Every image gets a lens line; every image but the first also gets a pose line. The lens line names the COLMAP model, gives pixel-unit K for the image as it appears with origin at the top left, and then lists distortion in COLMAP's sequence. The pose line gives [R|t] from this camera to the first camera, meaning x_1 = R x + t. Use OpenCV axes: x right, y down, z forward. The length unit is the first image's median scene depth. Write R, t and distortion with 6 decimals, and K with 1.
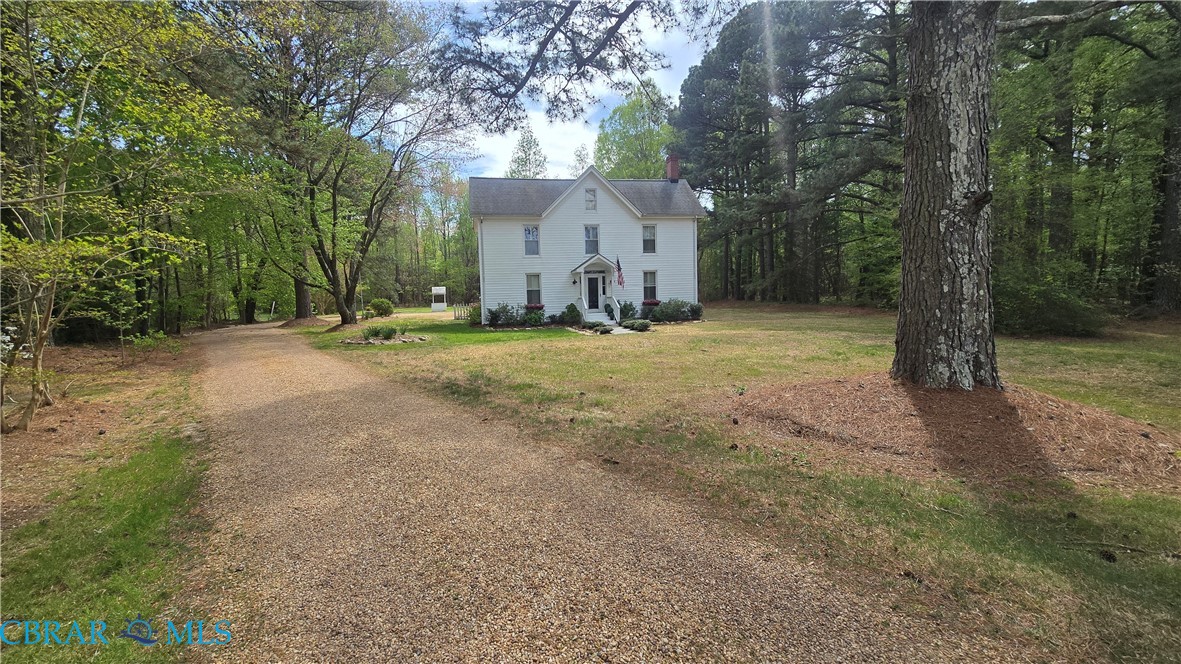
lens RADIAL K [[484.8, 0, 582.4], [0, 484.8, 326.5], [0, 0, 1]] dist [0.002510, 0.000225]
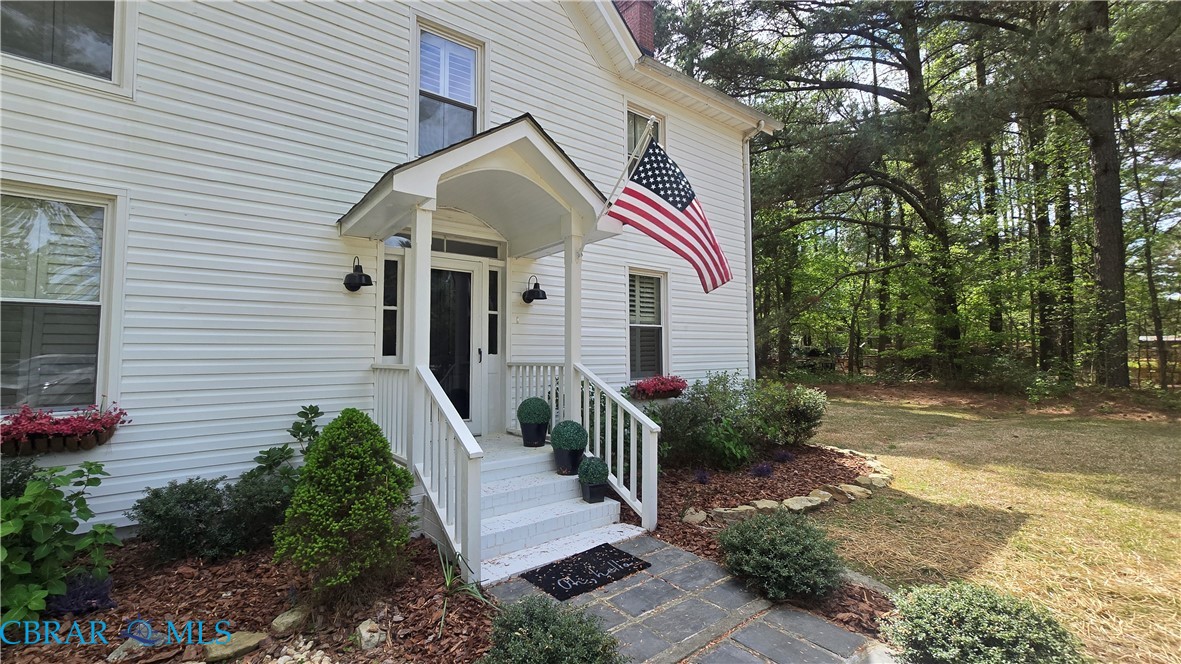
lens RADIAL K [[484.8, 0, 582.4], [0, 484.8, 326.5], [0, 0, 1]] dist [0.002510, 0.000225]
pose [[0.886812, 0.050398, 0.459374, -0.027997], [0.005271, 0.992868, -0.119104, -0.060957], [-0.462100, 0.108044, 0.880222, 0.940456]]
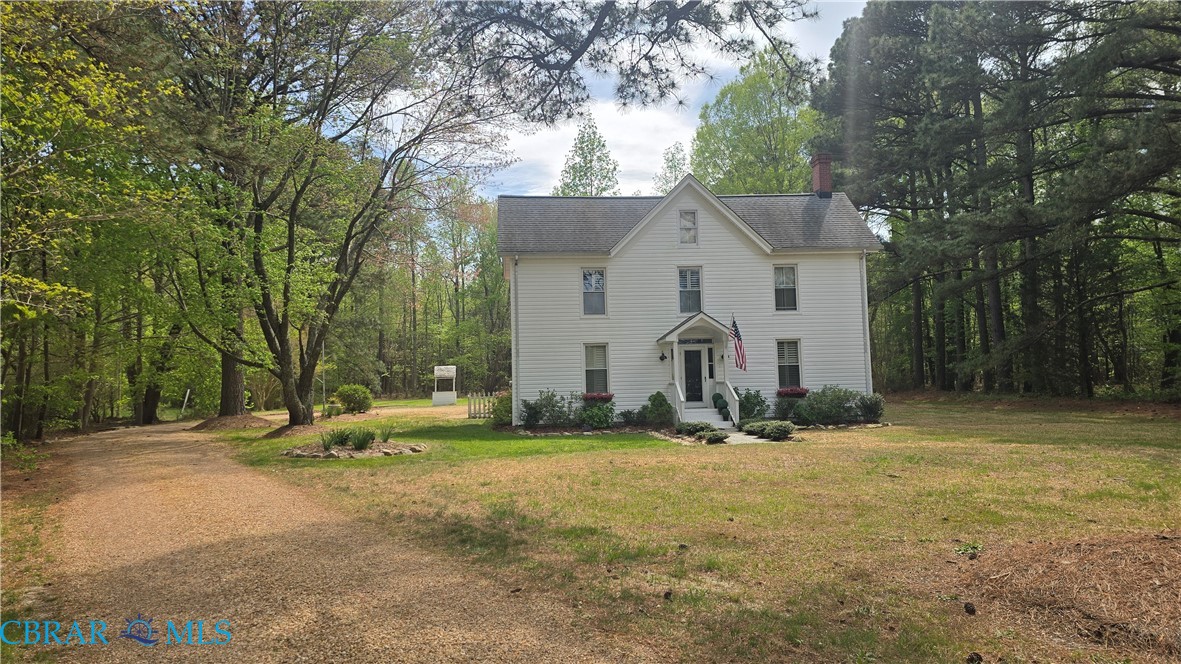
lens RADIAL K [[779.1, 0, 595.5], [0, 779.1, 326.0], [0, 0, 1]] dist [0.094254, -0.088067]
pose [[0.995250, -0.005258, -0.097206, -0.005282], [-0.007991, 0.990758, -0.135408, 0.002907], [0.097019, 0.135542, 0.986010, 0.018659]]
